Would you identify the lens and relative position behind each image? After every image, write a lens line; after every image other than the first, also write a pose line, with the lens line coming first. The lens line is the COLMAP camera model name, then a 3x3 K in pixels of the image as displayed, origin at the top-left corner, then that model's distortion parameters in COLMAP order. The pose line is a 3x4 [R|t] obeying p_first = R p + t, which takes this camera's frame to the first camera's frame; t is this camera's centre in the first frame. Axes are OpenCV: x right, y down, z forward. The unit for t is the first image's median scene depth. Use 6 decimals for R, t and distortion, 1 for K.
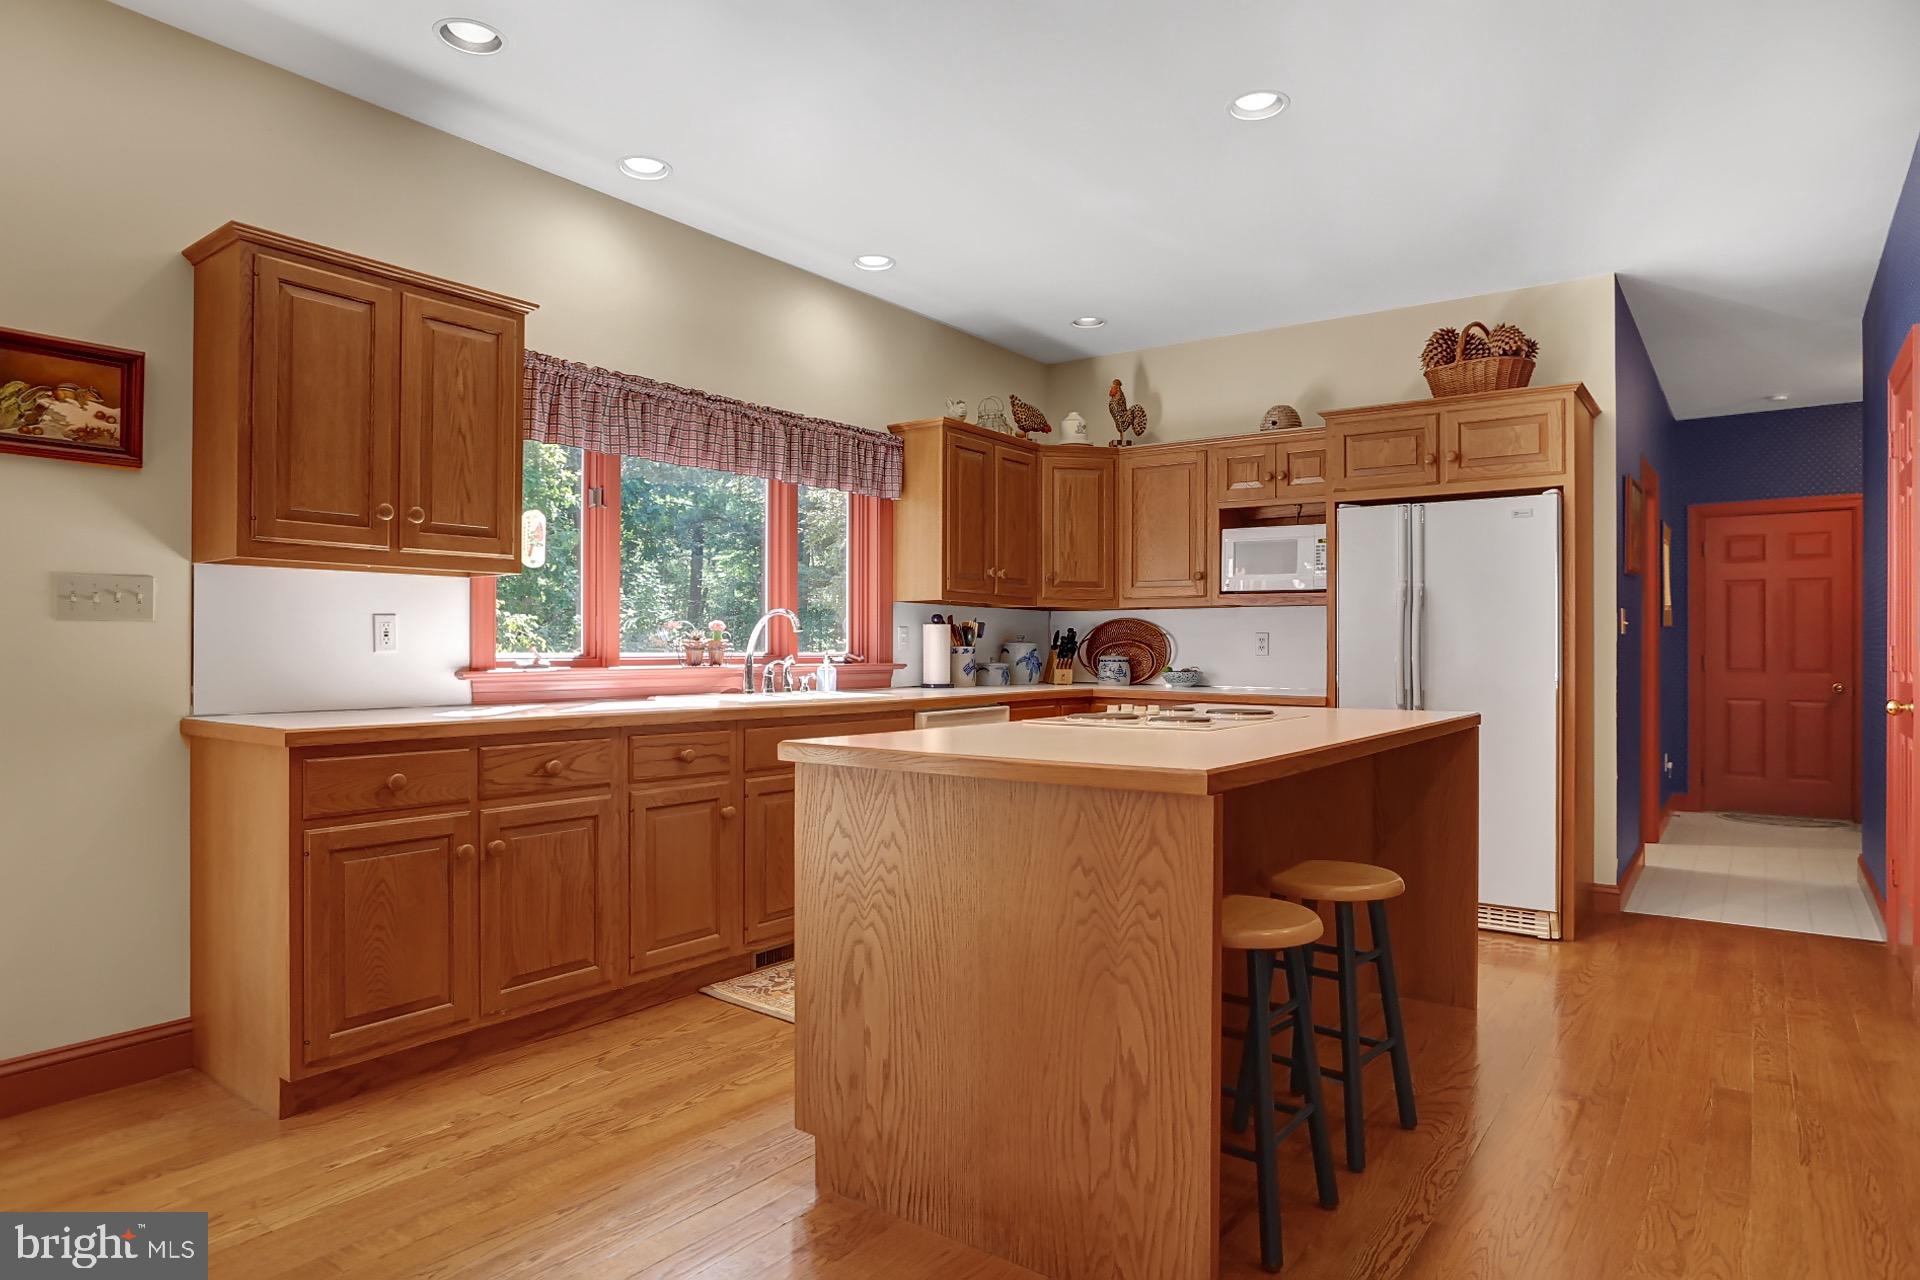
lens RADIAL K [[1138.2, 0, 951.6], [0, 1138.2, 656.7], [0, 0, 1]] dist [-0.036866, 0.027511]
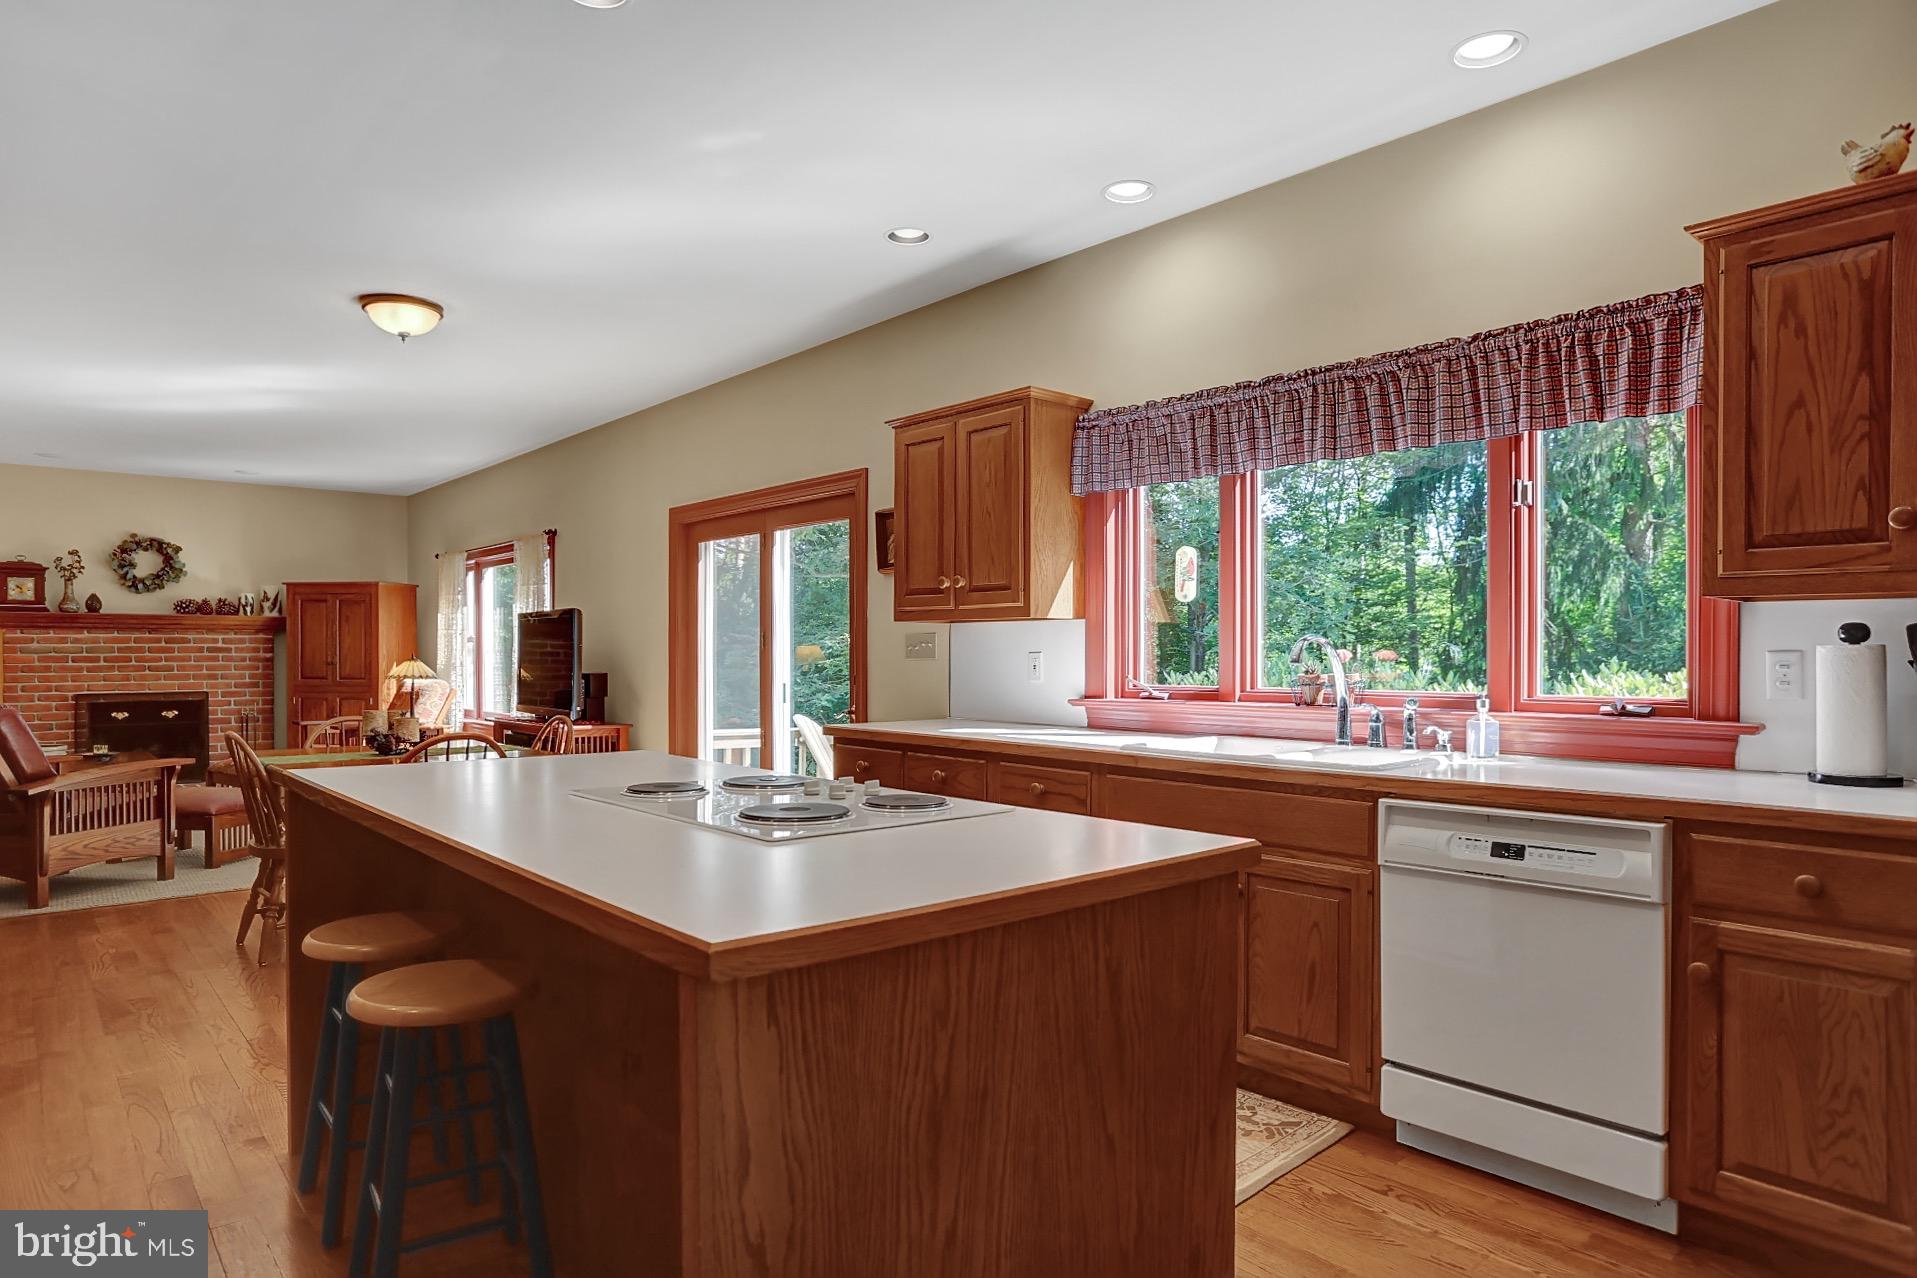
lens RADIAL K [[1136.4, 0, 950.1], [0, 1136.4, 655.7], [0, 0, 1]] dist [-0.036866, 0.027511]
pose [[-0.216072, 0.002041, -0.976375, 0.684836], [-0.005852, 0.999977, 0.003385, -0.031408], [0.976360, 0.006445, -0.216055, 1.008493]]
